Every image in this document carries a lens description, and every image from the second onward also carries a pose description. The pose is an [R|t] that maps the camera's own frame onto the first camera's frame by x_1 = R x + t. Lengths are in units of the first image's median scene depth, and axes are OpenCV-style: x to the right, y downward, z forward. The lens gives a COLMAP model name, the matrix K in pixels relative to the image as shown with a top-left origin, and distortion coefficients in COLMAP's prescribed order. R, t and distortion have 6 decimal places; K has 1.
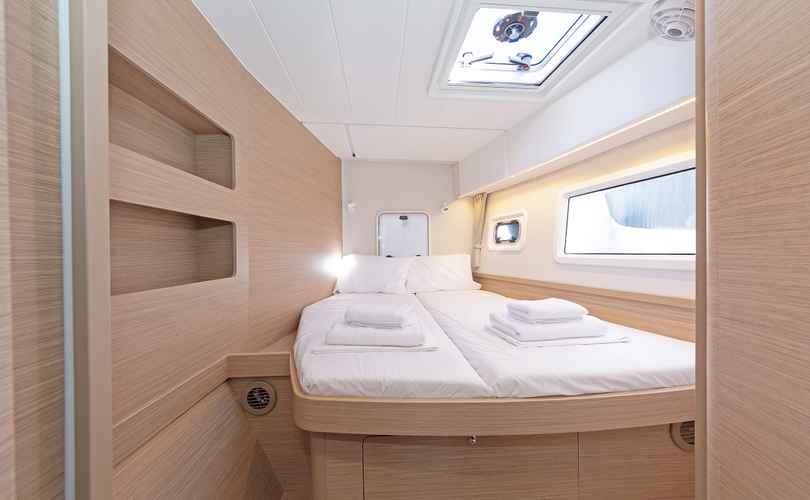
lens RADIAL K [[291.0, 0, 401.9], [0, 291.0, 242.2], [0, 0, 1]] dist [0.000906, -0.000039]
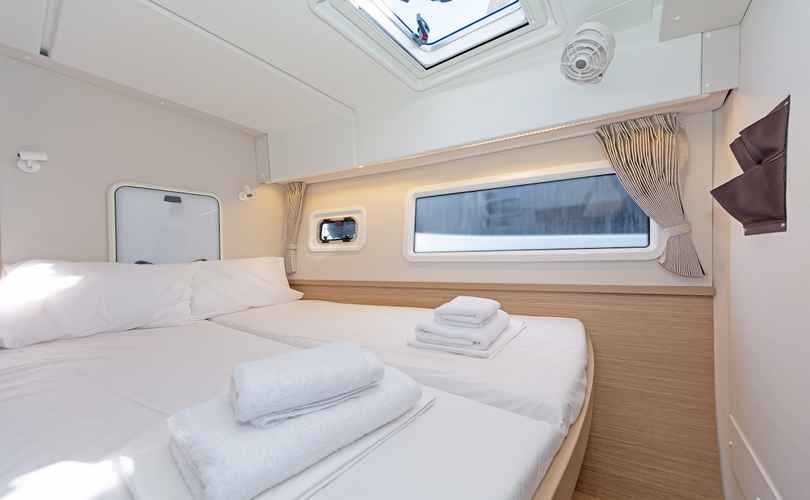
lens RADIAL K [[284.3, 0, 412.1], [0, 284.3, 252.1], [0, 0, 1]] dist [0.000484, 0.000015]
pose [[0.647380, -0.001945, 0.762165, -0.132046], [-0.009113, 0.999905, 0.010293, 0.017830], [-0.762113, -0.013609, 0.647301, 0.236922]]
